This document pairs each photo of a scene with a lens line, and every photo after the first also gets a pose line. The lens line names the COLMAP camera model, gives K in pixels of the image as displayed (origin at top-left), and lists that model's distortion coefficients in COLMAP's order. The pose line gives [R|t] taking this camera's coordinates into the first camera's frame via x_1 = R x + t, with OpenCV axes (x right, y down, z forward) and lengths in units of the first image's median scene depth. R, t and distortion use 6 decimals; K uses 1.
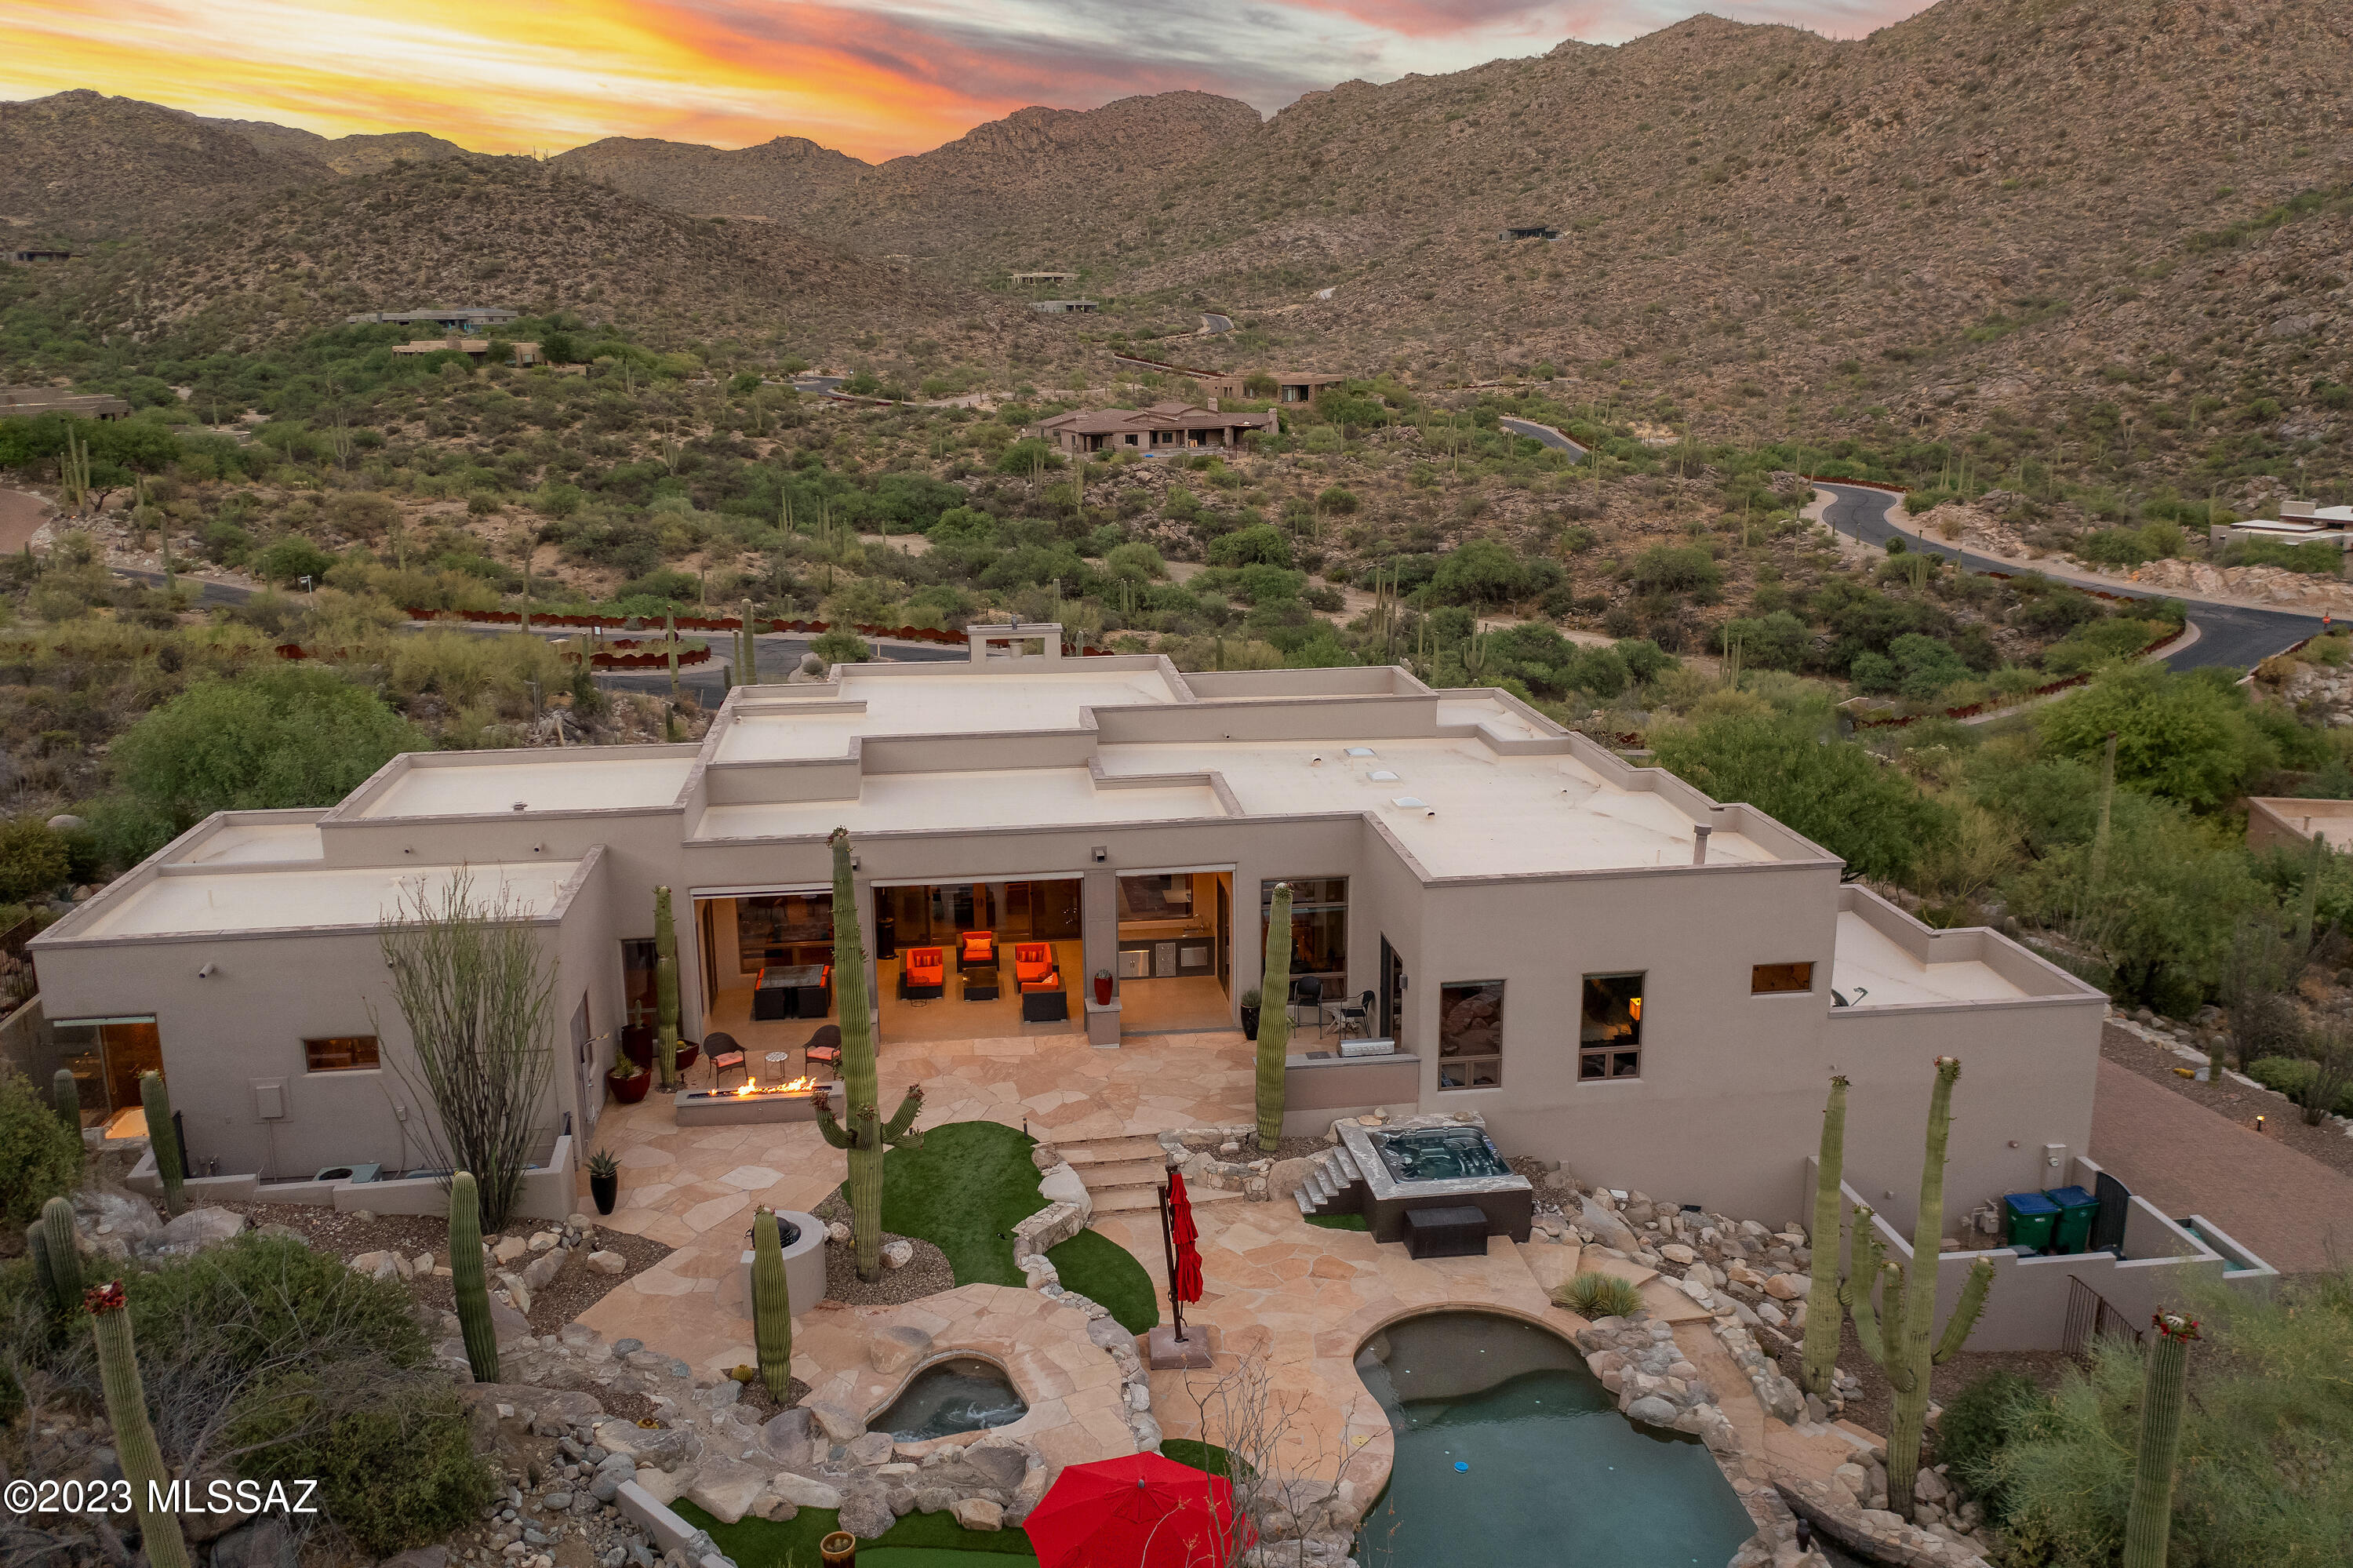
lens RADIAL K [[1838.9, 0, 1176.5], [0, 1838.9, 784.0], [0, 0, 1]] dist [-0.018188, 0.000152]
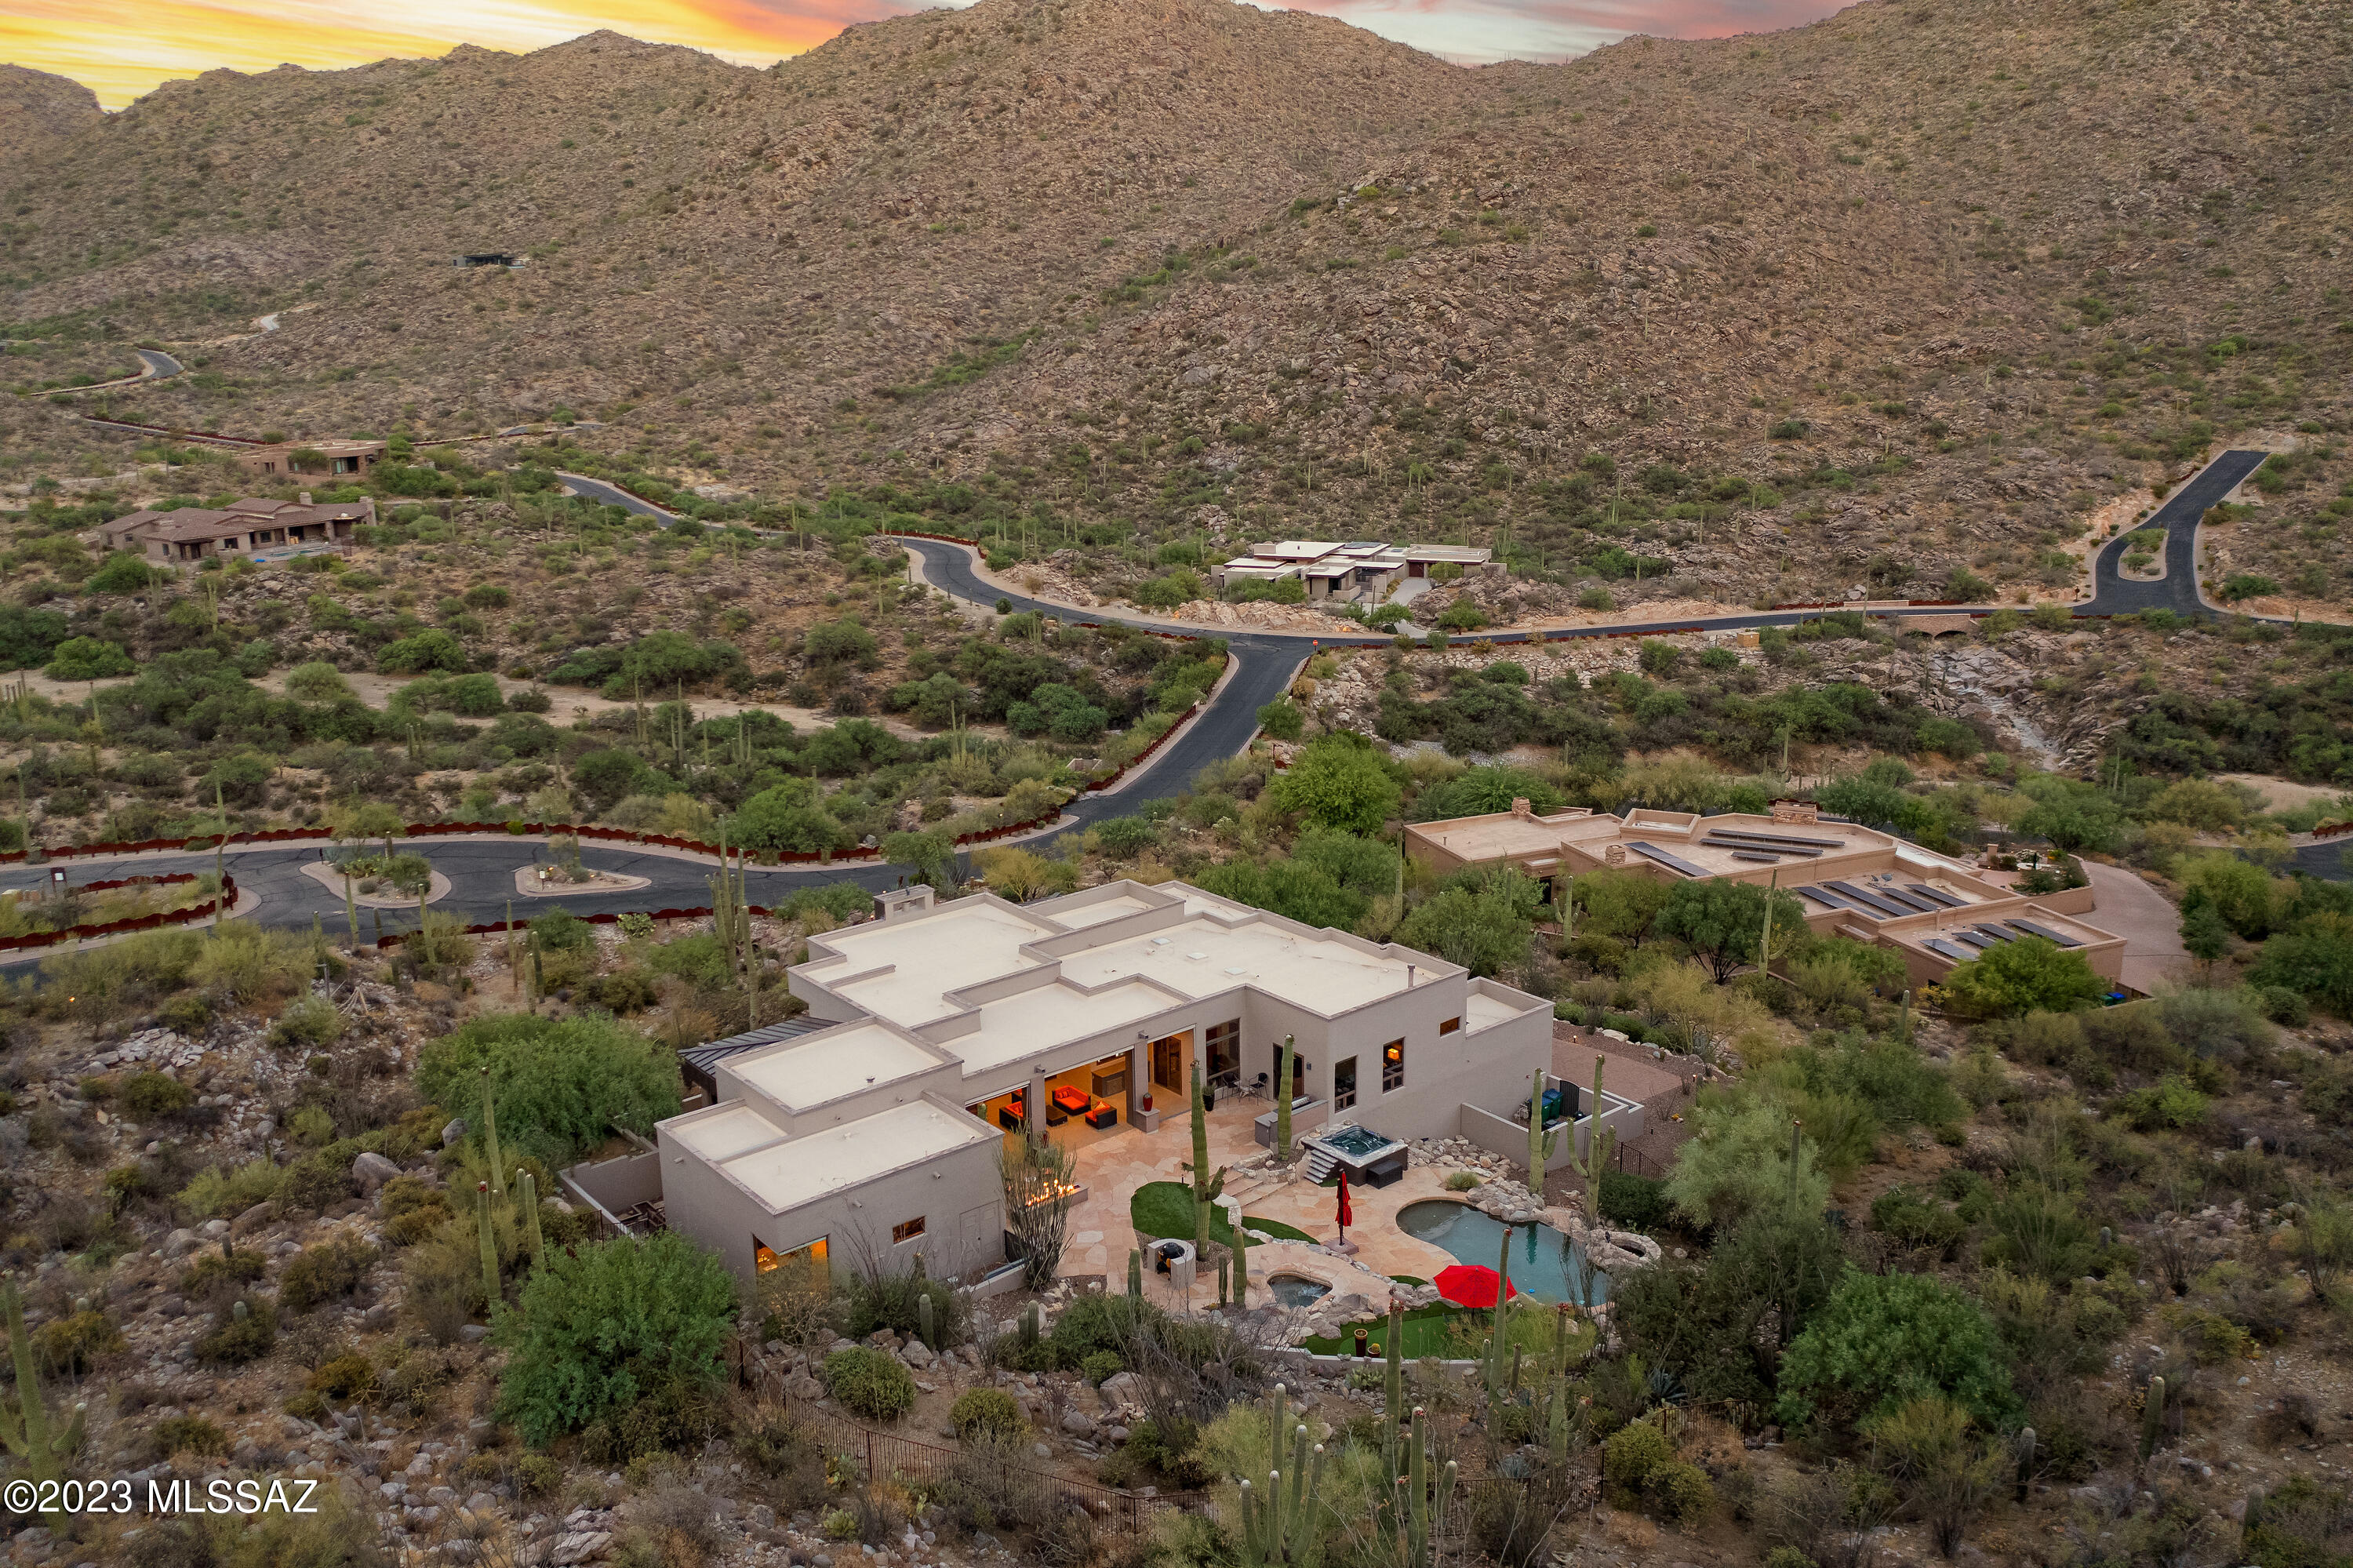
lens RADIAL K [[1838.9, 0, 1176.5], [0, 1838.9, 784.0], [0, 0, 1]] dist [-0.018188, 0.000152]
pose [[0.840596, -0.143346, 0.522350, -0.106336], [0.137269, 0.989242, 0.050572, -0.034149], [-0.523980, 0.029191, 0.851230, -0.071787]]
